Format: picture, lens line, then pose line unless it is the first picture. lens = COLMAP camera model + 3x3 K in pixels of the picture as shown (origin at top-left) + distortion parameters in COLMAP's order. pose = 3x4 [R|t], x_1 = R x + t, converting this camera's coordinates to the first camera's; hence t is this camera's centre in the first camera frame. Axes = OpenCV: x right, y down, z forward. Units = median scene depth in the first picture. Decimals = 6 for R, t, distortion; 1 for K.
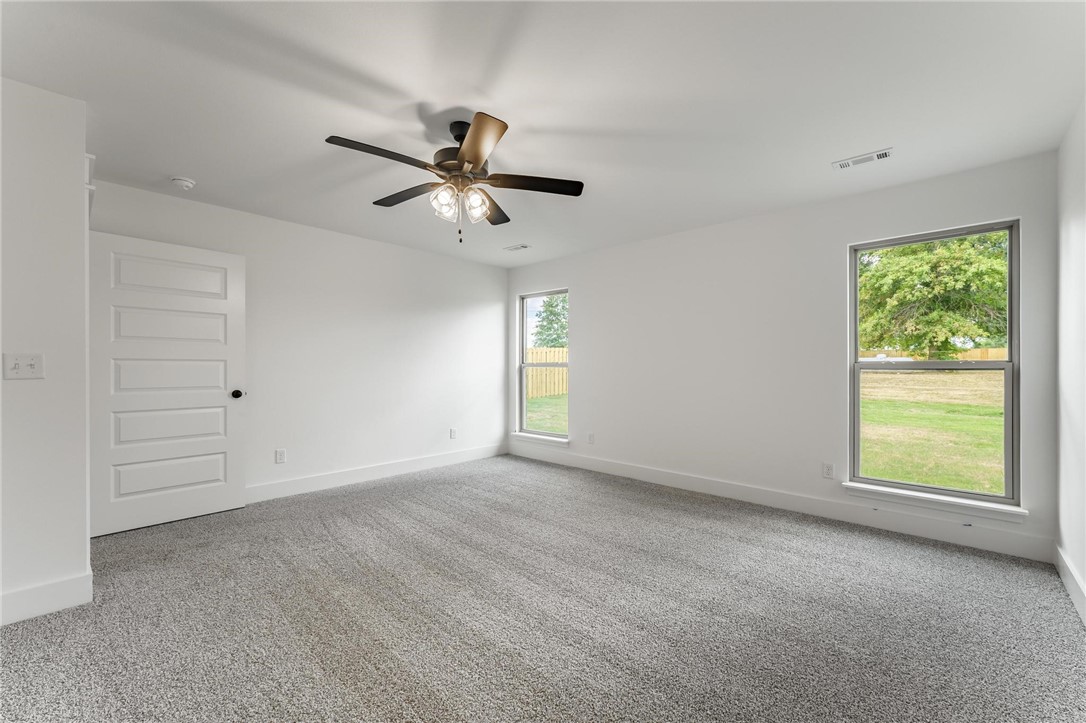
lens RADIAL K [[444.0, 0, 544.8], [0, 444.0, 369.3], [0, 0, 1]] dist [-0.000937, -0.000160]
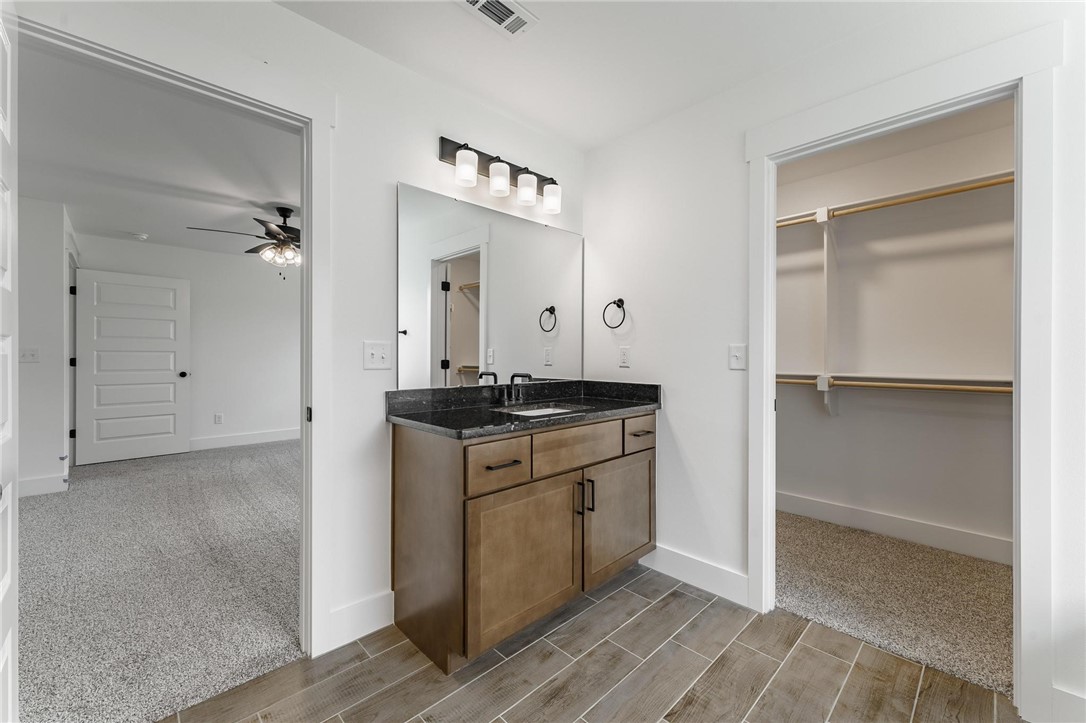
lens RADIAL K [[436.3, 0, 546.1], [0, 436.3, 359.9], [0, 0, 1]] dist [0.002779, 0.000263]
pose [[0.998390, 0.001628, -0.056690, 0.103093], [-0.001554, 0.999998, 0.001357, 0.000592], [0.056692, -0.001267, 0.998391, -0.065951]]
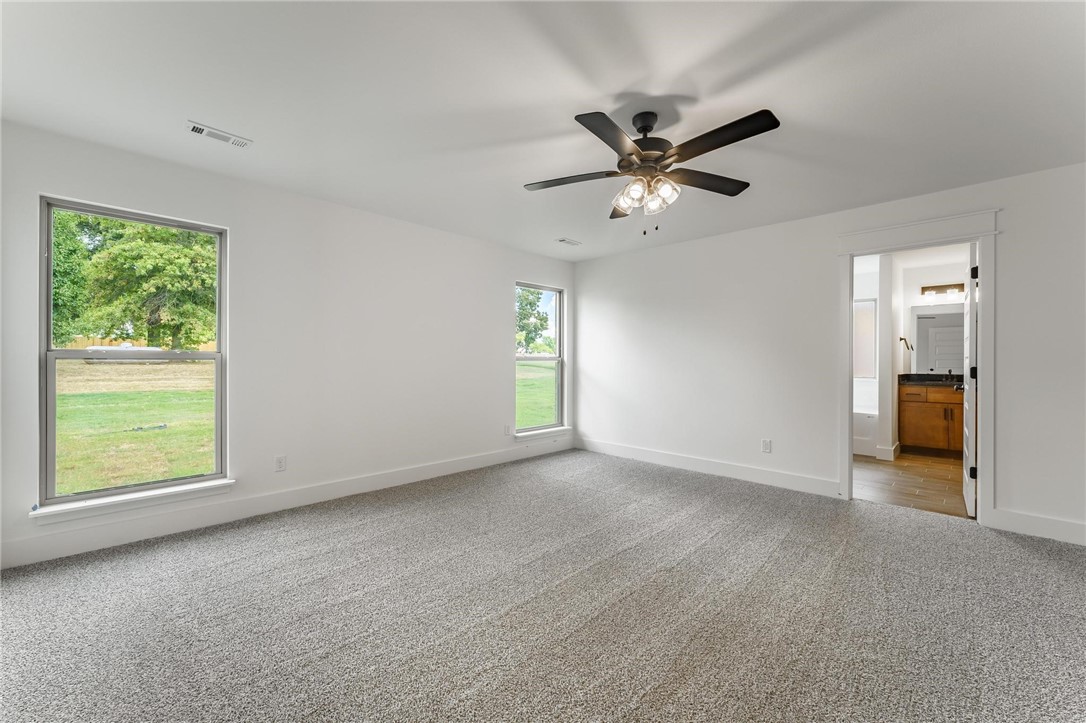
lens RADIAL K [[436.3, 0, 546.1], [0, 436.3, 359.9], [0, 0, 1]] dist [0.002779, 0.000263]
pose [[0.020760, -0.001573, 0.999783, -0.138518], [-0.000764, 0.999998, 0.001589, -0.001172], [-0.999784, -0.000797, 0.020759, 0.142863]]
